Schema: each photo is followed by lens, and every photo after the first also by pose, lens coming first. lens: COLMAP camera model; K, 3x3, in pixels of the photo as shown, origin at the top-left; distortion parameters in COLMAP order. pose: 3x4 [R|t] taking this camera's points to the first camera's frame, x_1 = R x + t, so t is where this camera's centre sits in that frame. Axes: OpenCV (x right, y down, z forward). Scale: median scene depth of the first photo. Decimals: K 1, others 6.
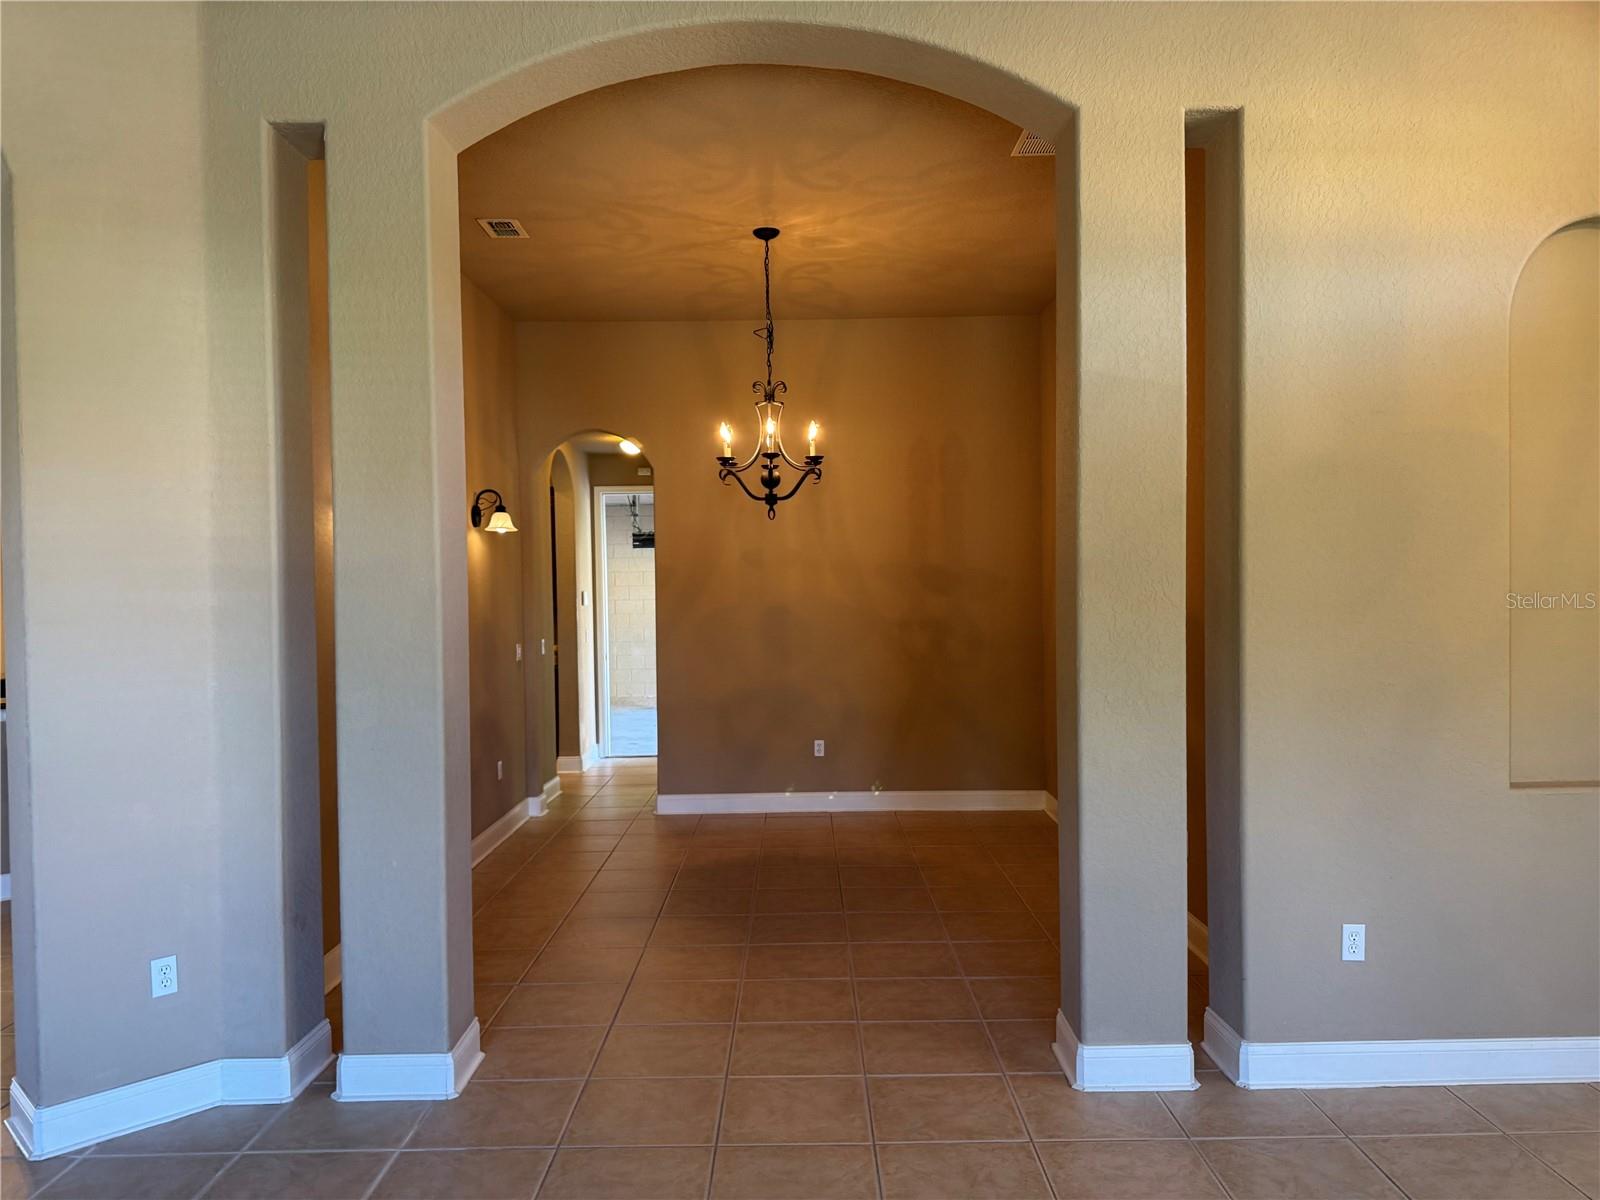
lens RADIAL K [[1124.8, 0, 809.5], [0, 1124.8, 612.2], [0, 0, 1]] dist [0.056653, -0.069429]
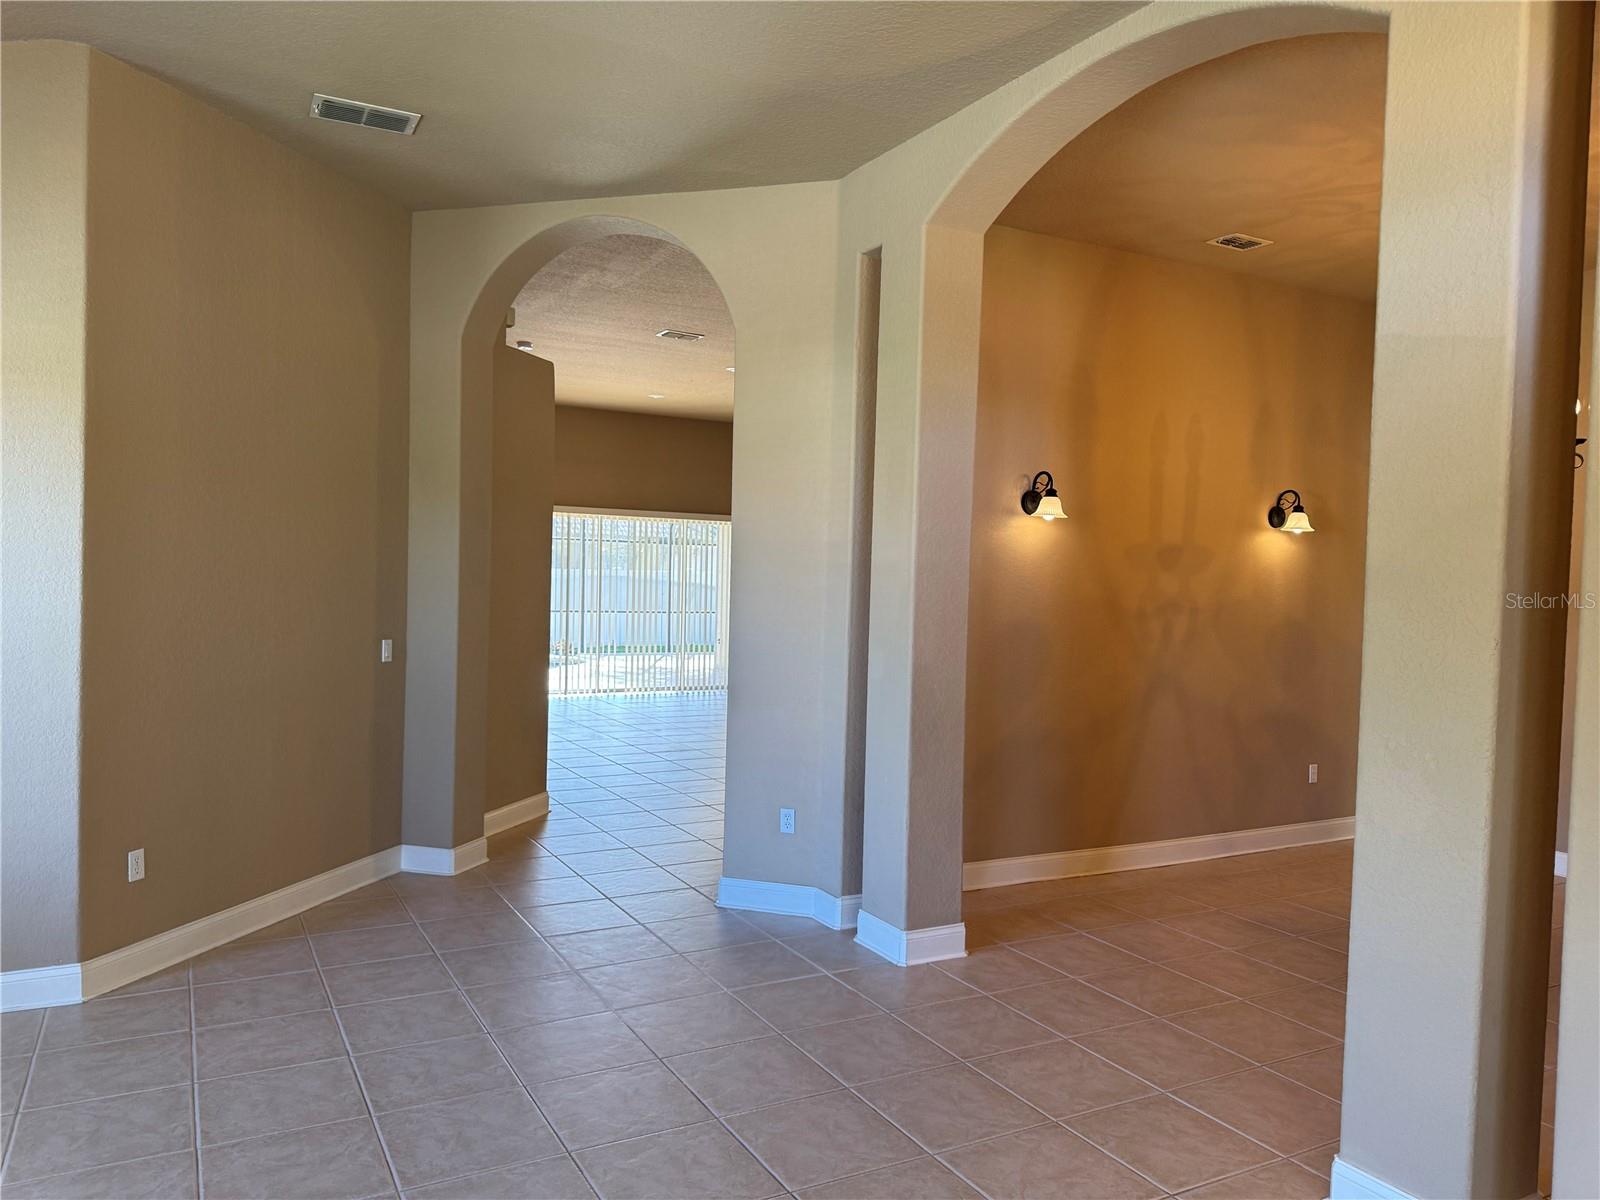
lens RADIAL K [[1124.8, 0, 798.5], [0, 1124.8, 610.1], [0, 0, 1]] dist [0.056653, -0.069429]
pose [[0.483199, 0.054678, -0.873801, 0.401588], [-0.053928, 0.998012, 0.032628, -0.011358], [0.873848, 0.031357, 0.485187, 0.129868]]
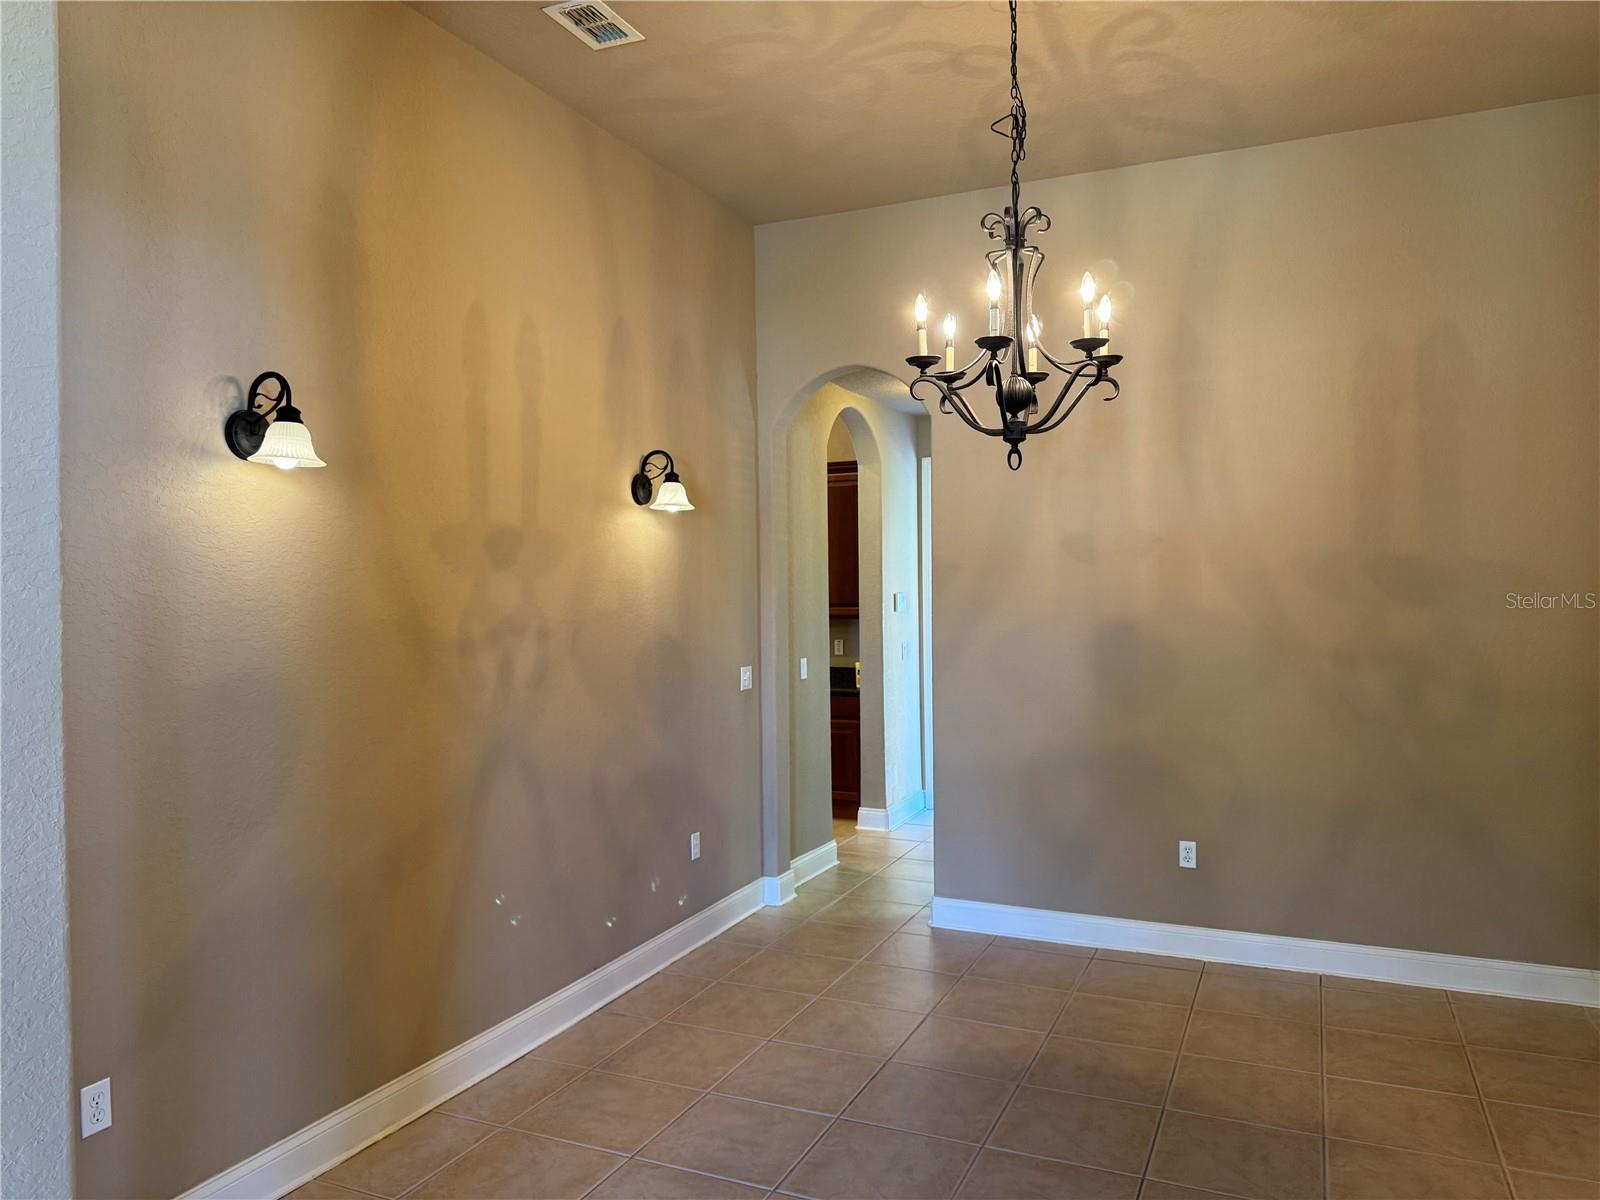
lens RADIAL K [[1124.8, 0, 790.5], [0, 1124.8, 593.4], [0, 0, 1]] dist [0.056653, -0.069429]
pose [[0.906692, 0.008788, -0.421703, 0.085153], [-0.014725, 0.999833, -0.010823, -0.013802], [0.421537, 0.016023, 0.906670, 0.410395]]
